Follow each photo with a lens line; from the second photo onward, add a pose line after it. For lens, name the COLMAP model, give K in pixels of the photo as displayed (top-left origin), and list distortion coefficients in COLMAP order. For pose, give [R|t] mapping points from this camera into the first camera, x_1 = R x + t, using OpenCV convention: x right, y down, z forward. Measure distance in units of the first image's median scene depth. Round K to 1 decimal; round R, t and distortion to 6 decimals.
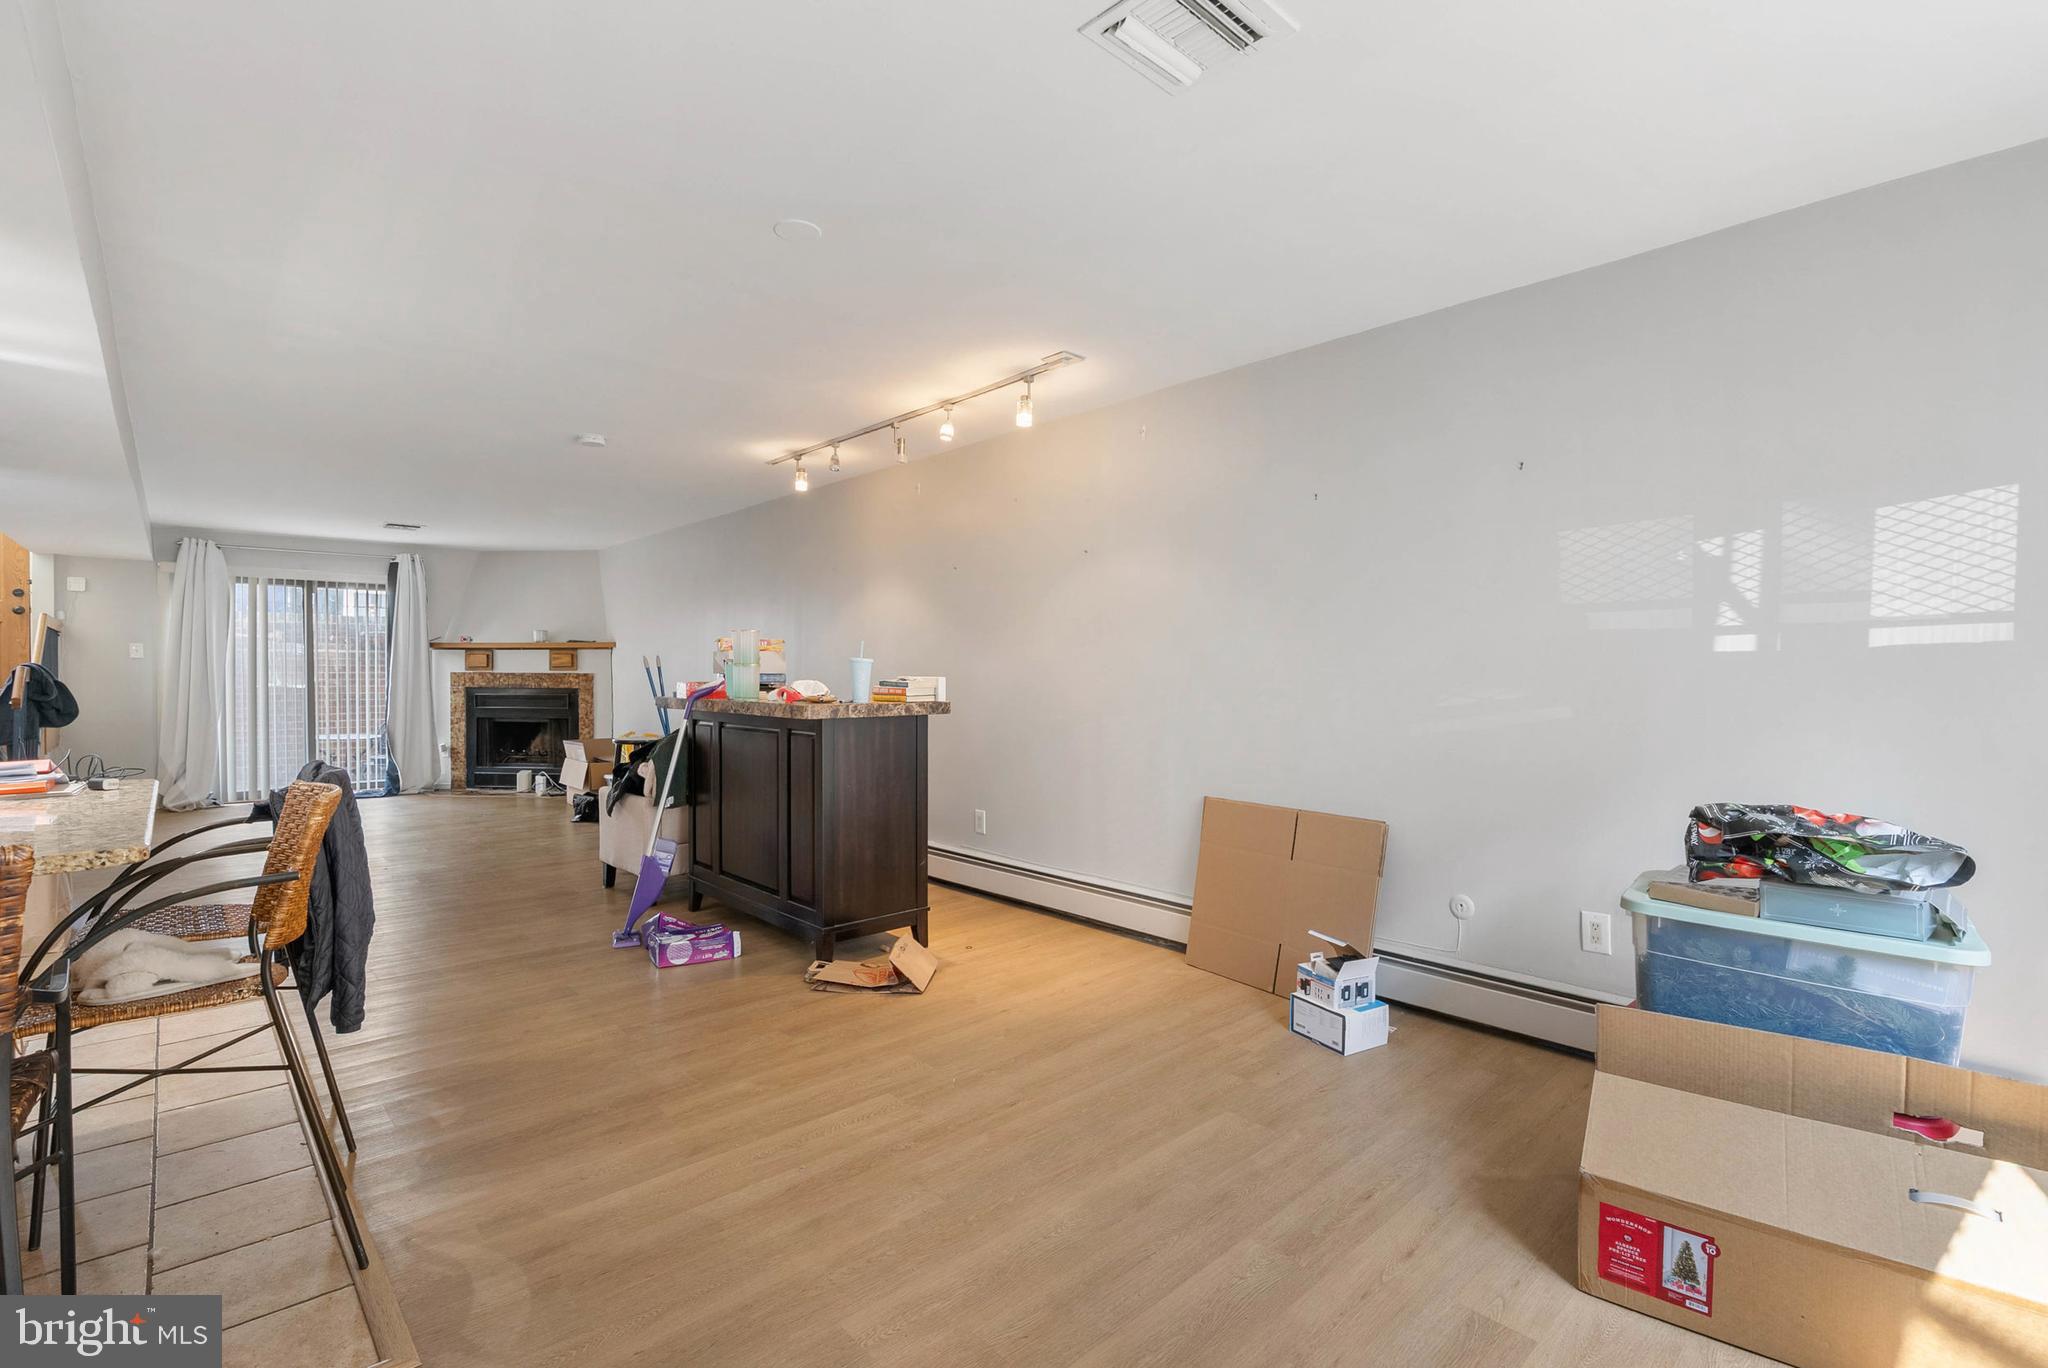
lens RADIAL K [[934.1, 0, 1032.4], [0, 934.1, 690.2], [0, 0, 1]] dist [-0.001130, 0.000138]
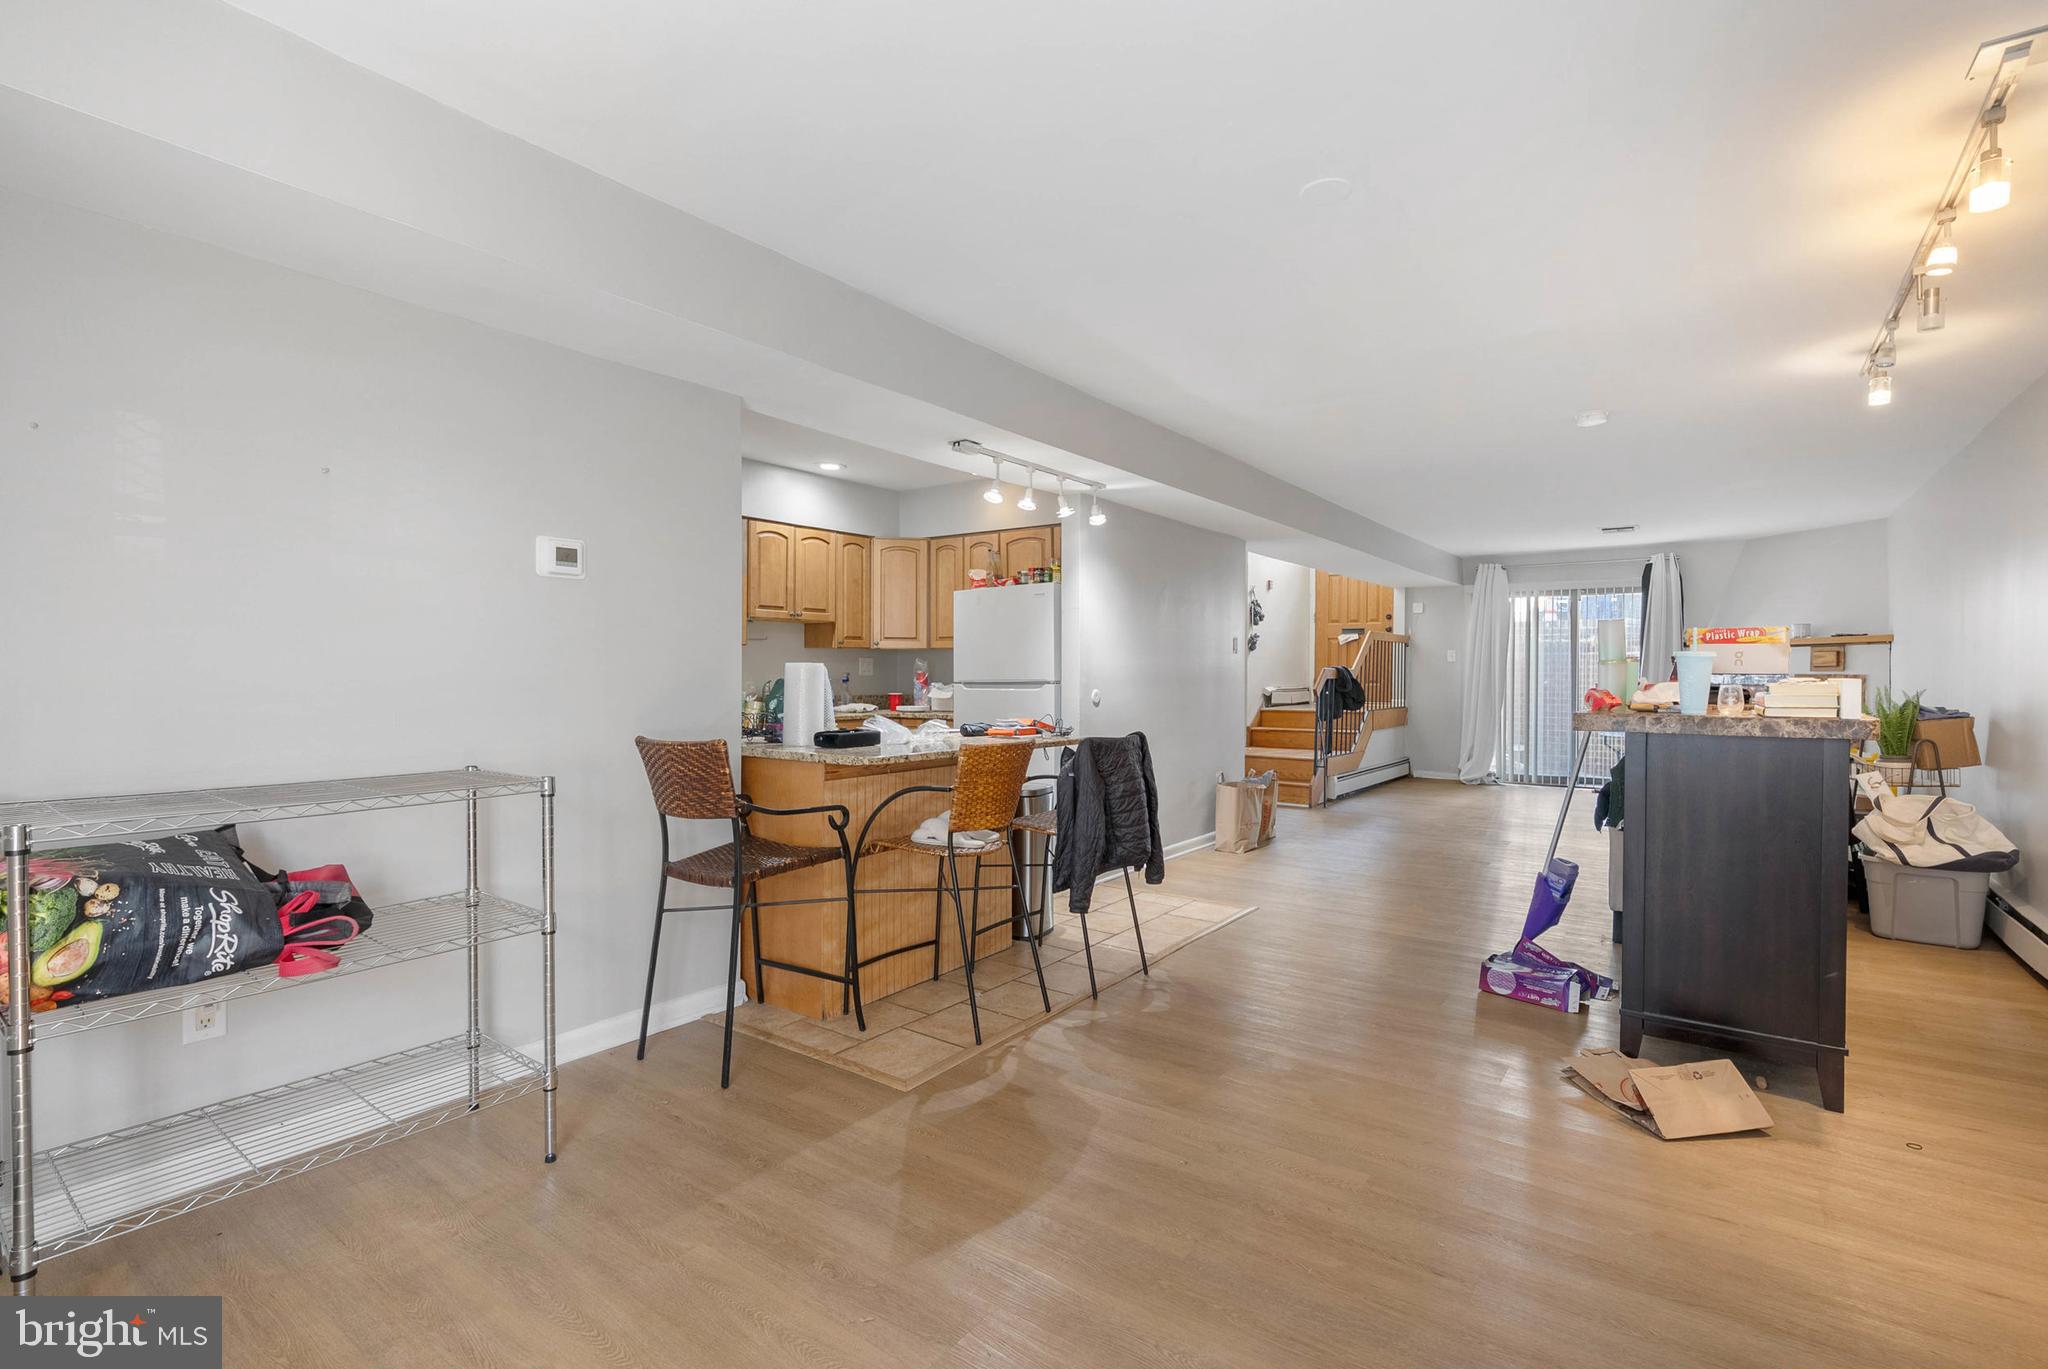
lens RADIAL K [[934.1, 0, 1032.4], [0, 934.1, 690.7], [0, 0, 1]] dist [-0.001130, 0.000138]
pose [[0.201974, 0.019531, -0.979196, 0.201844], [-0.020970, 0.999658, 0.015613, -0.002396], [0.979166, 0.017381, 0.202314, 0.180584]]
